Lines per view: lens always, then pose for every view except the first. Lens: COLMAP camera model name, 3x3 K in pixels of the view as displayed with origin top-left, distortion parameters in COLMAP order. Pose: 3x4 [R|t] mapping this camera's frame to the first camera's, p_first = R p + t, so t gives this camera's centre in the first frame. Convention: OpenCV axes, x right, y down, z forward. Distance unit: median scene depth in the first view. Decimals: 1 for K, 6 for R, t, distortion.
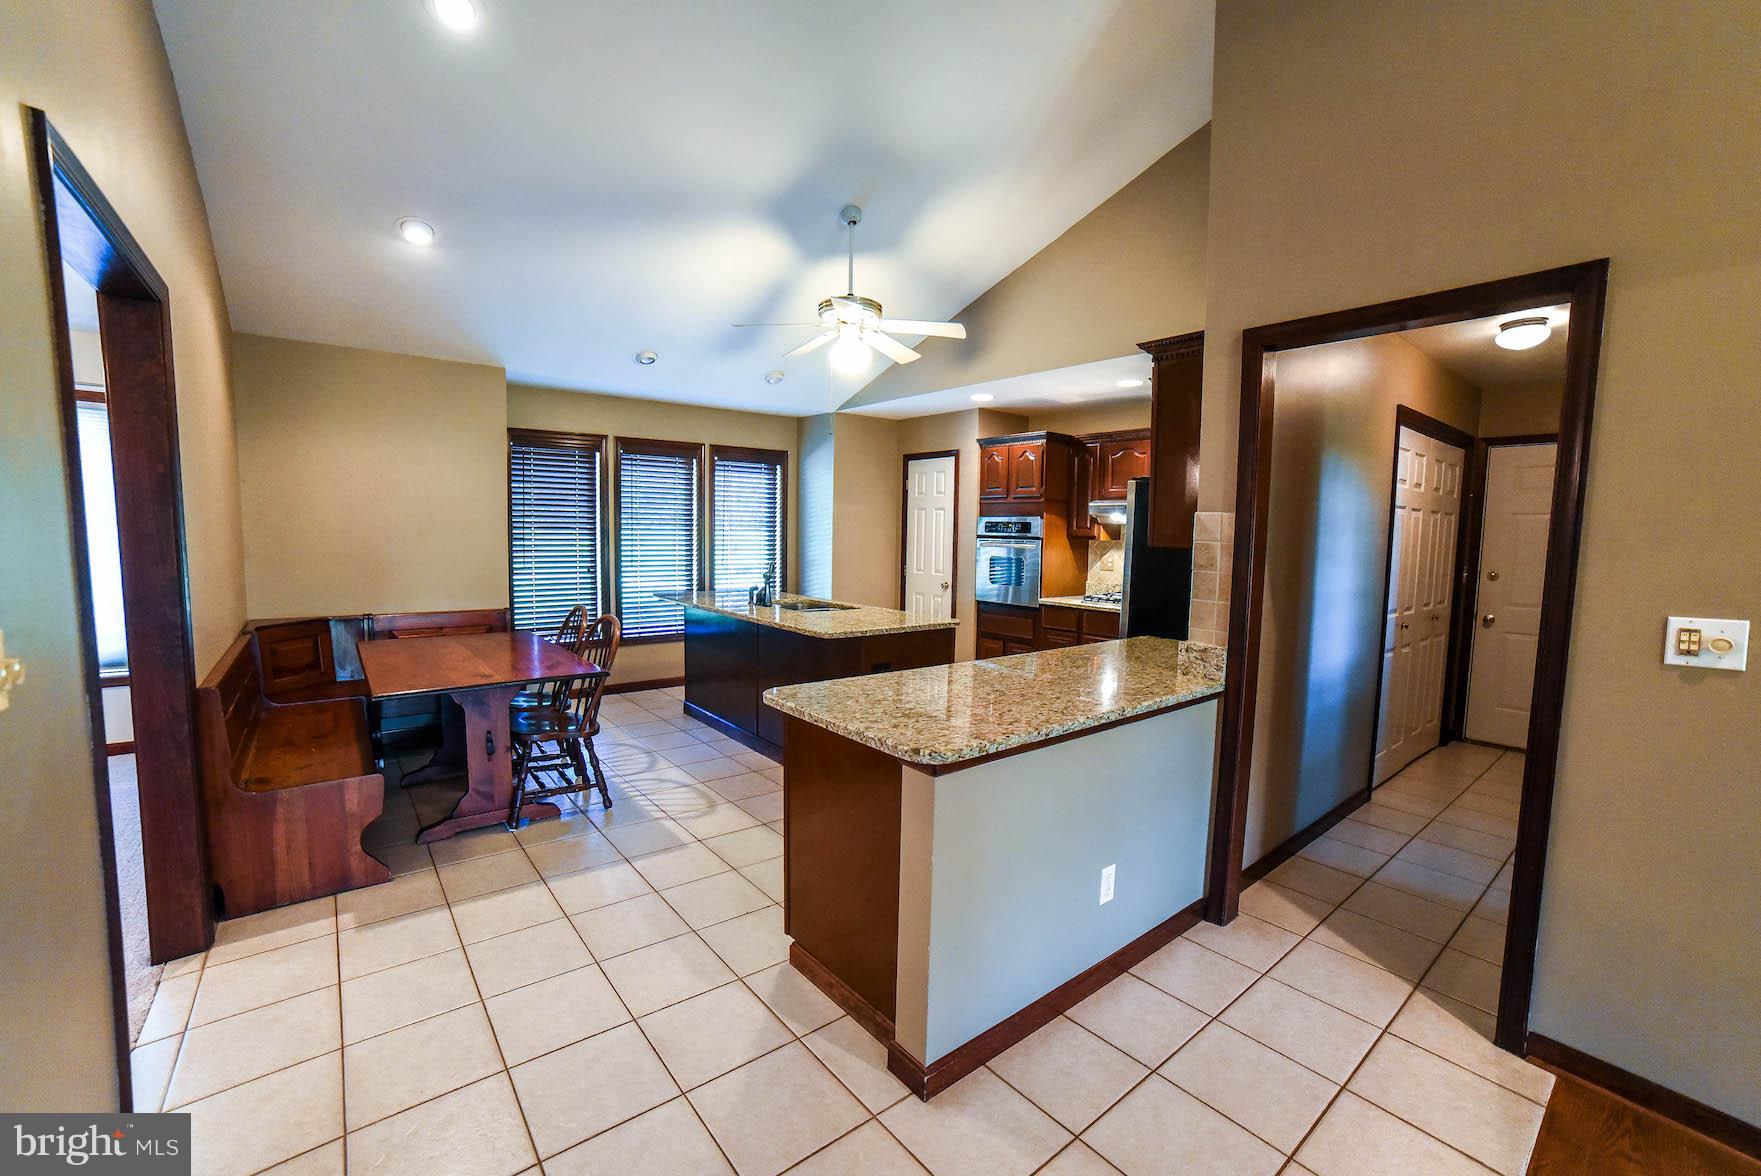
lens RADIAL K [[725.6, 0, 868.2], [0, 725.6, 591.1], [0, 0, 1]] dist [-0.030895, 0.000334]
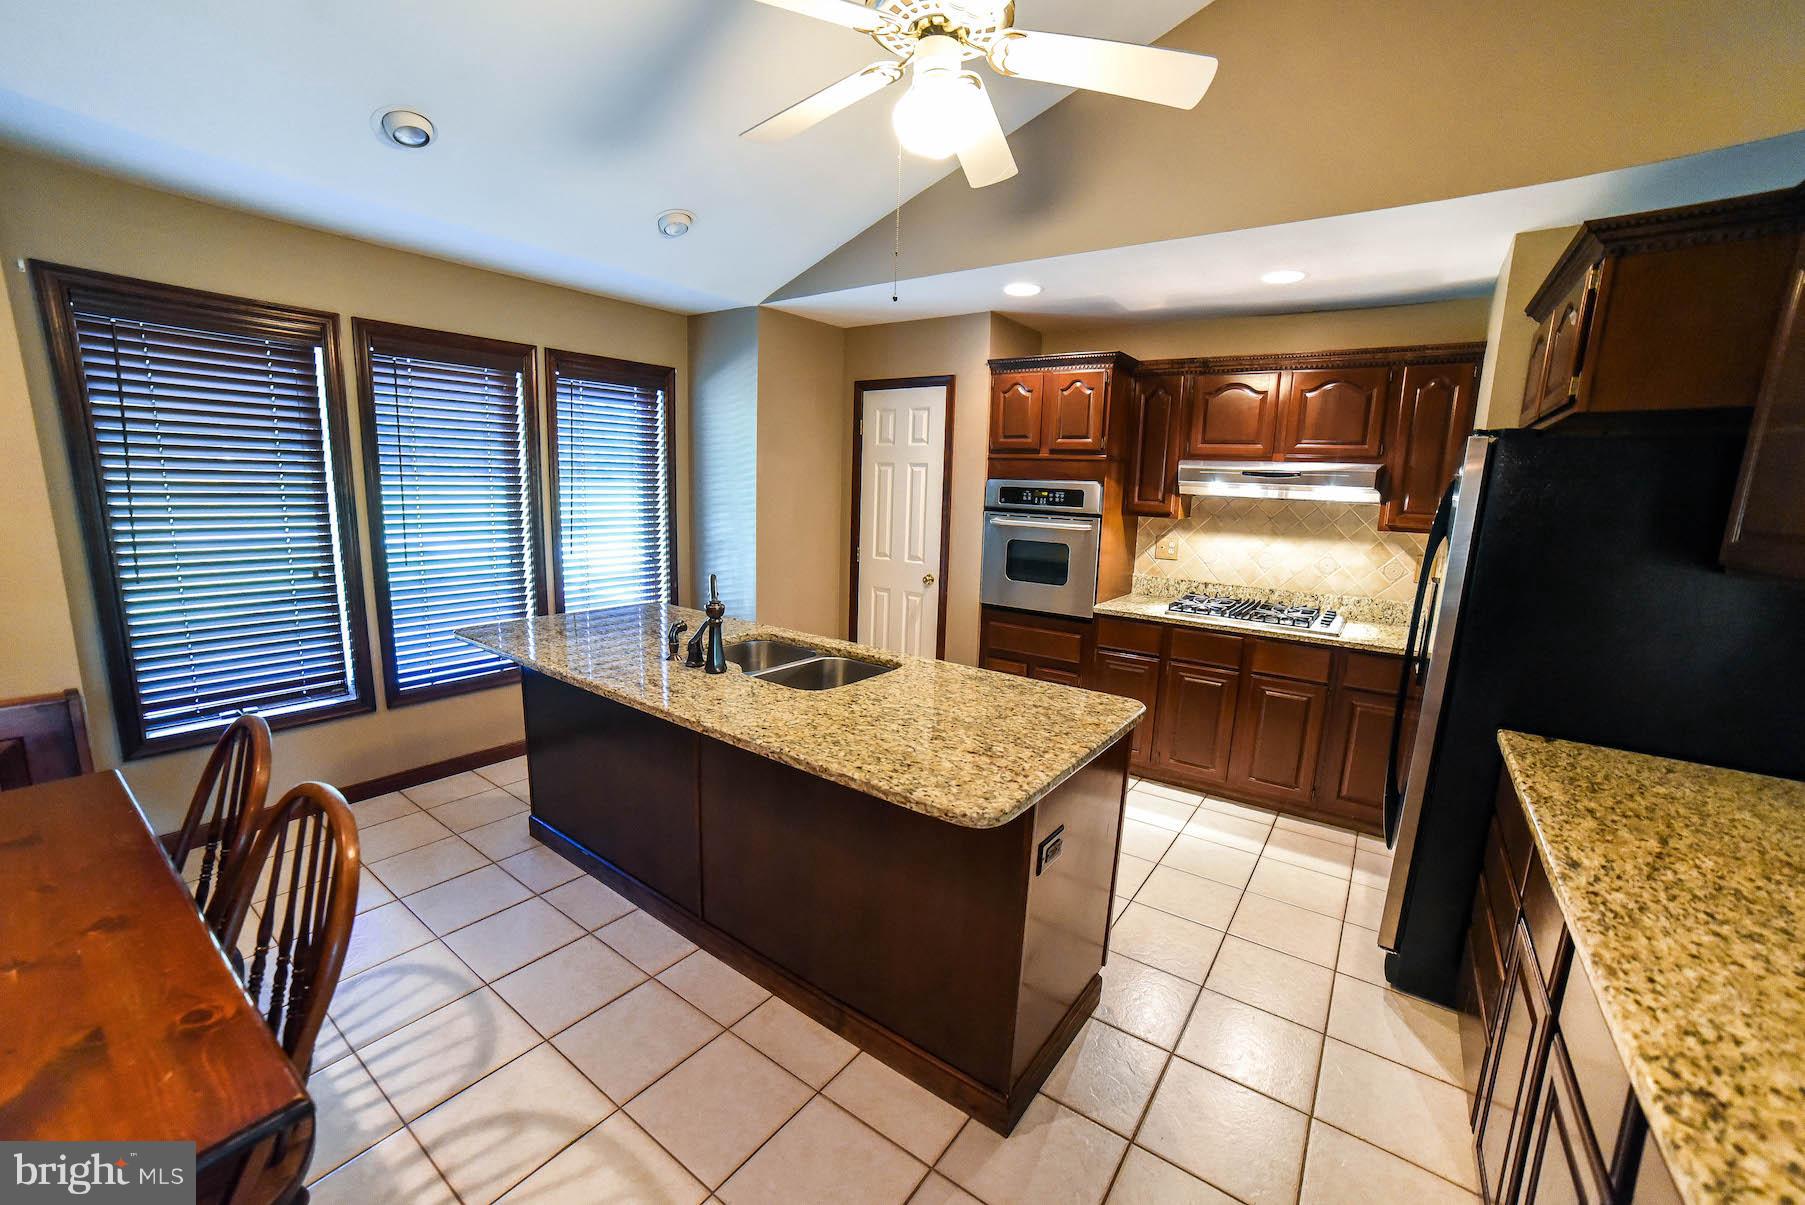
lens RADIAL K [[743.7, 0, 889.9], [0, 743.7, 605.6], [0, 0, 1]] dist [-0.030895, 0.000334]
pose [[0.967876, -0.030764, 0.249540, -0.104690], [0.008851, 0.996040, 0.088465, -0.046098], [-0.251274, -0.083415, 0.964315, 0.341797]]
